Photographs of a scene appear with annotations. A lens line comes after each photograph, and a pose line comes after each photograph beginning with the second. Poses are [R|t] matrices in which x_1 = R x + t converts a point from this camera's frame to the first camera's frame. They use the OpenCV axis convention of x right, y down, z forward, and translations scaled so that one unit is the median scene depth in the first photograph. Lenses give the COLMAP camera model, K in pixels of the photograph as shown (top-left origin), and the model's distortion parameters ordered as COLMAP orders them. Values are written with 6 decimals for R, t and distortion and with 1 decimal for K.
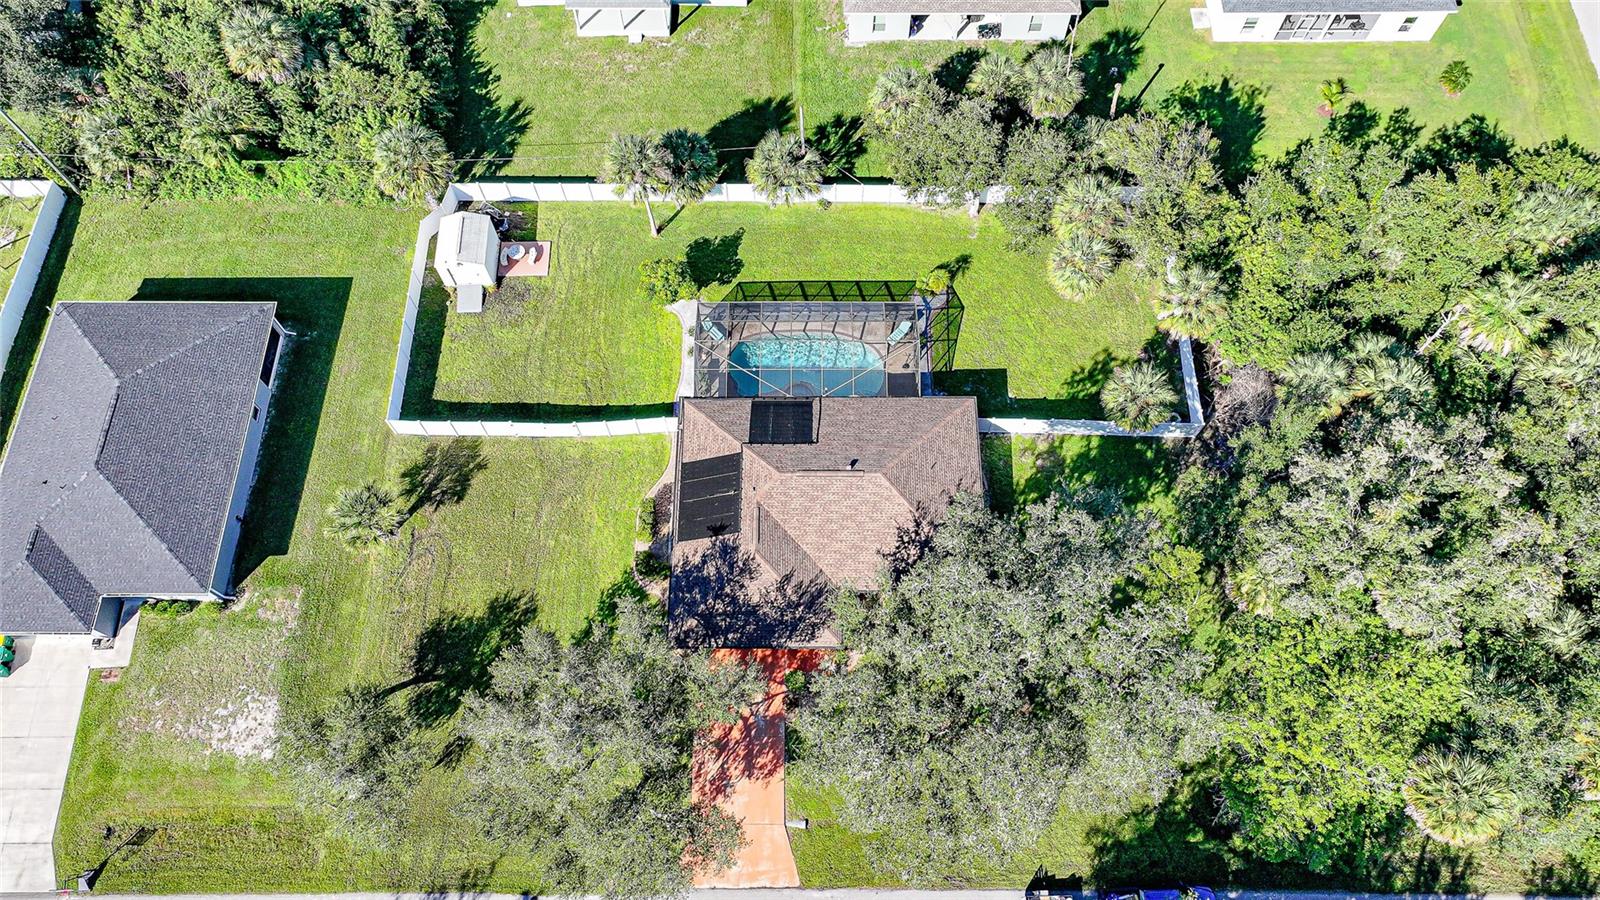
lens RADIAL K [[1127.8, 0, 807.8], [0, 1127.8, 450.5], [0, 0, 1]] dist [-0.001437, 0.016641]
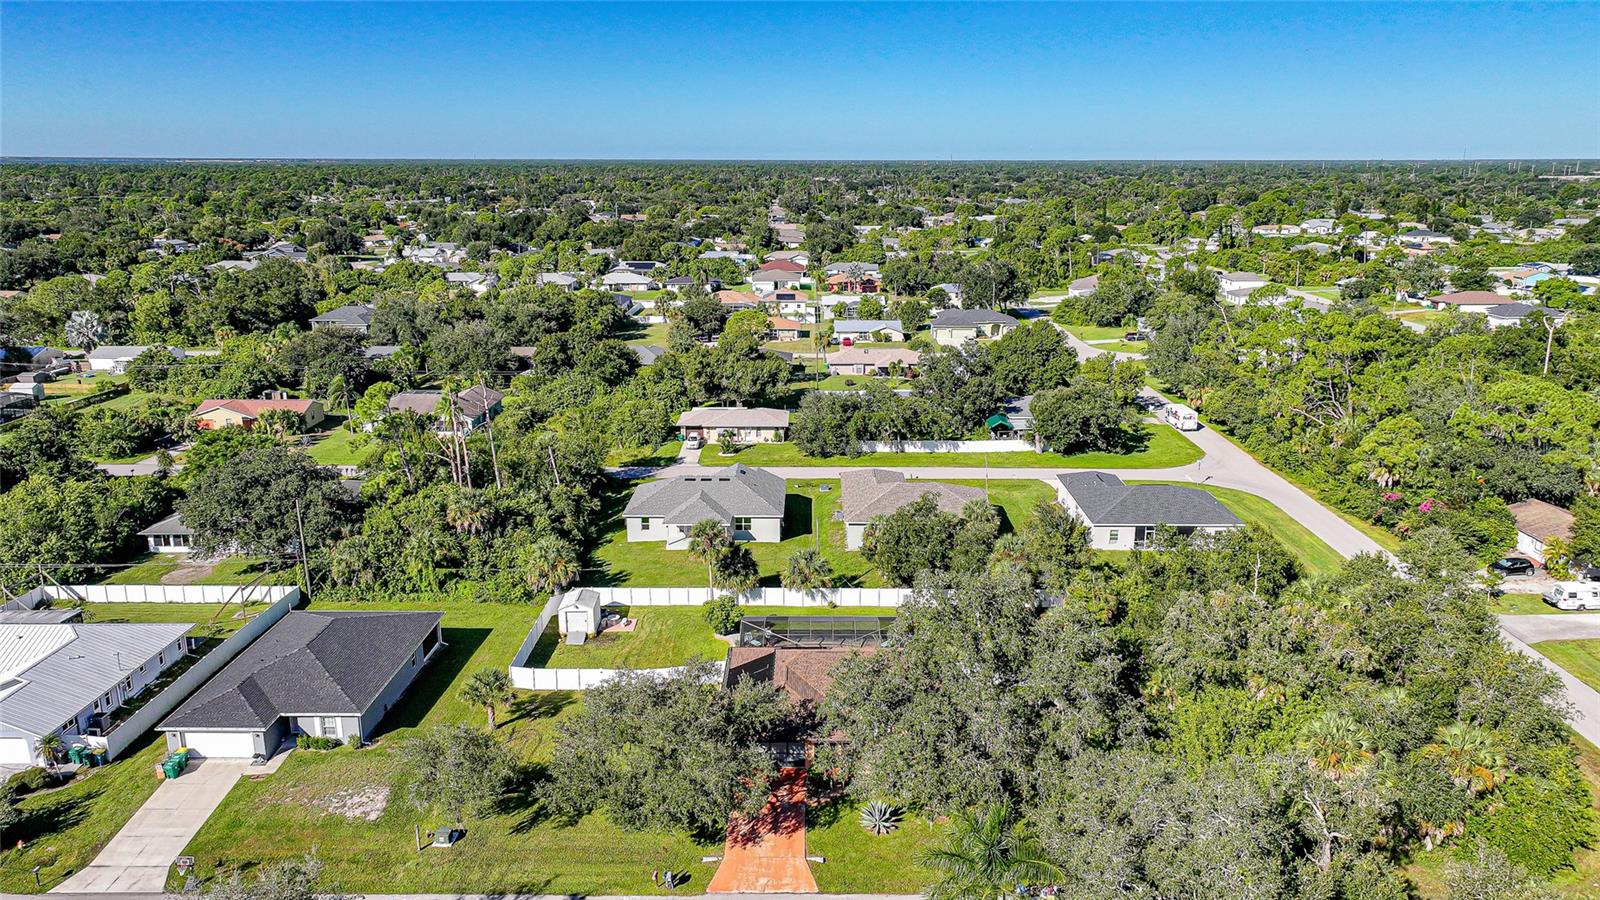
lens RADIAL K [[1127.8, 0, 807.6], [0, 1127.8, 452.5], [0, 0, 1]] dist [-0.001437, 0.016641]
pose [[0.999976, 0.004623, -0.005132, -0.013518], [-0.006899, 0.632849, -0.774245, 0.936222], [-0.000332, 0.774262, 0.632866, -0.053704]]
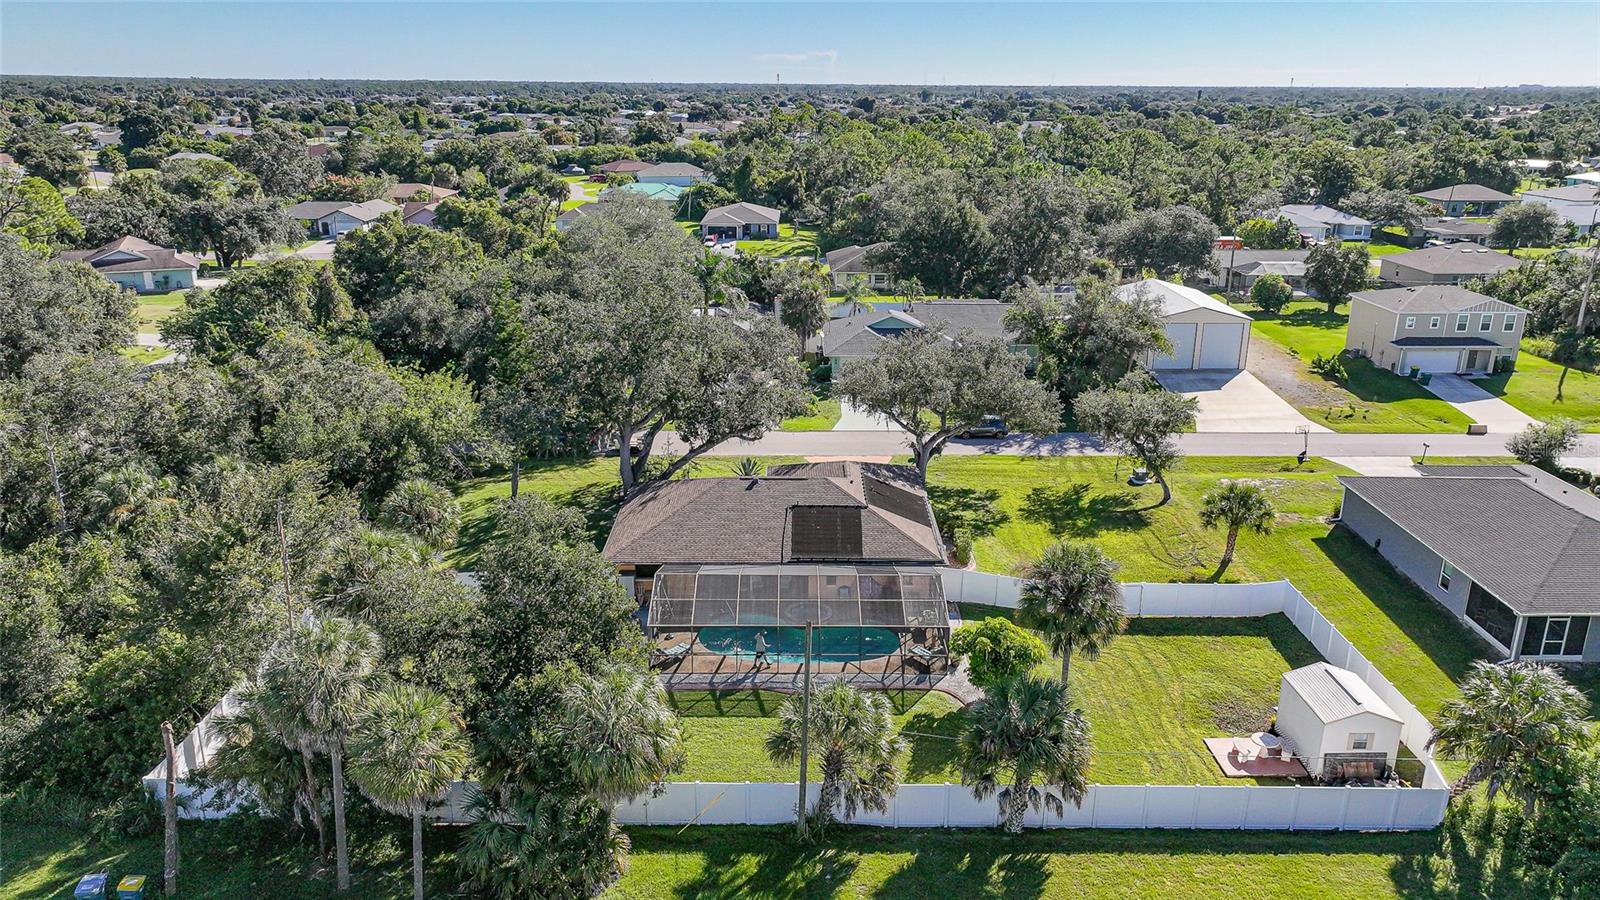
lens RADIAL K [[1127.8, 0, 807.7], [0, 1127.8, 449.3], [0, 0, 1]] dist [-0.001437, 0.016641]
pose [[-0.999948, -0.001860, -0.010020, 0.001060], [-0.010167, 0.114603, 0.993359, -0.976626], [-0.000700, 0.993410, -0.114616, 1.099427]]
